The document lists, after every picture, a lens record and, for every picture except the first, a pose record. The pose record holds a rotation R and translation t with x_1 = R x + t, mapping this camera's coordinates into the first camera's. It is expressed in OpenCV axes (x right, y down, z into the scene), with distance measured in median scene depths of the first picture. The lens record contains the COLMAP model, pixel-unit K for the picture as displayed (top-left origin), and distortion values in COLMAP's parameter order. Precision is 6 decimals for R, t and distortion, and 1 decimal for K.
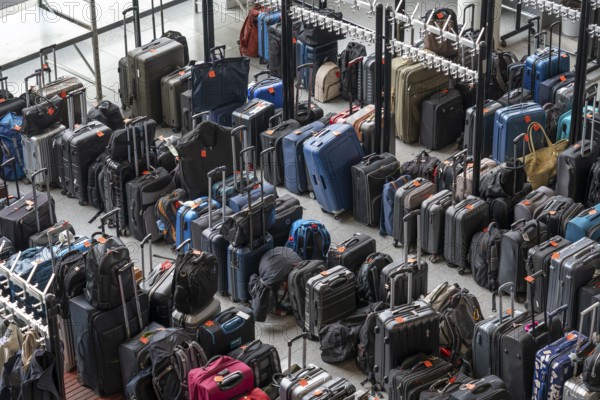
lens RADIAL K [[1579.3, 0, 300.0], [0, 1579.3, 200.0], [0, 0, 1]] dist [0.017245, 0.367586]
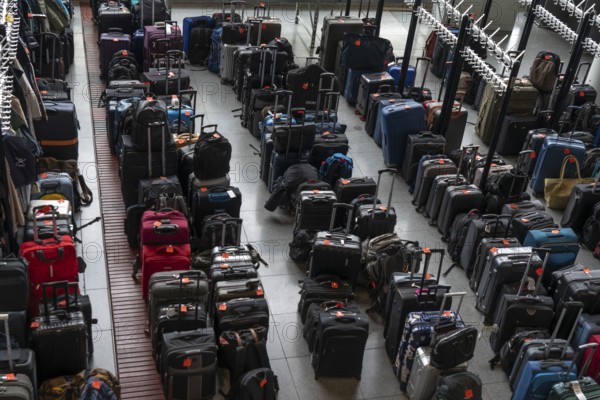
lens RADIAL K [[791.5, 0, 300.0], [0, 791.5, 200.0], [0, 0, 1]] dist [0.086846, -0.019098]
pose [[0.857914, 0.367339, -0.359229, 0.224356], [-0.353069, 0.929434, 0.107215, -0.010317], [0.373264, 0.034851, 0.927070, 0.385848]]
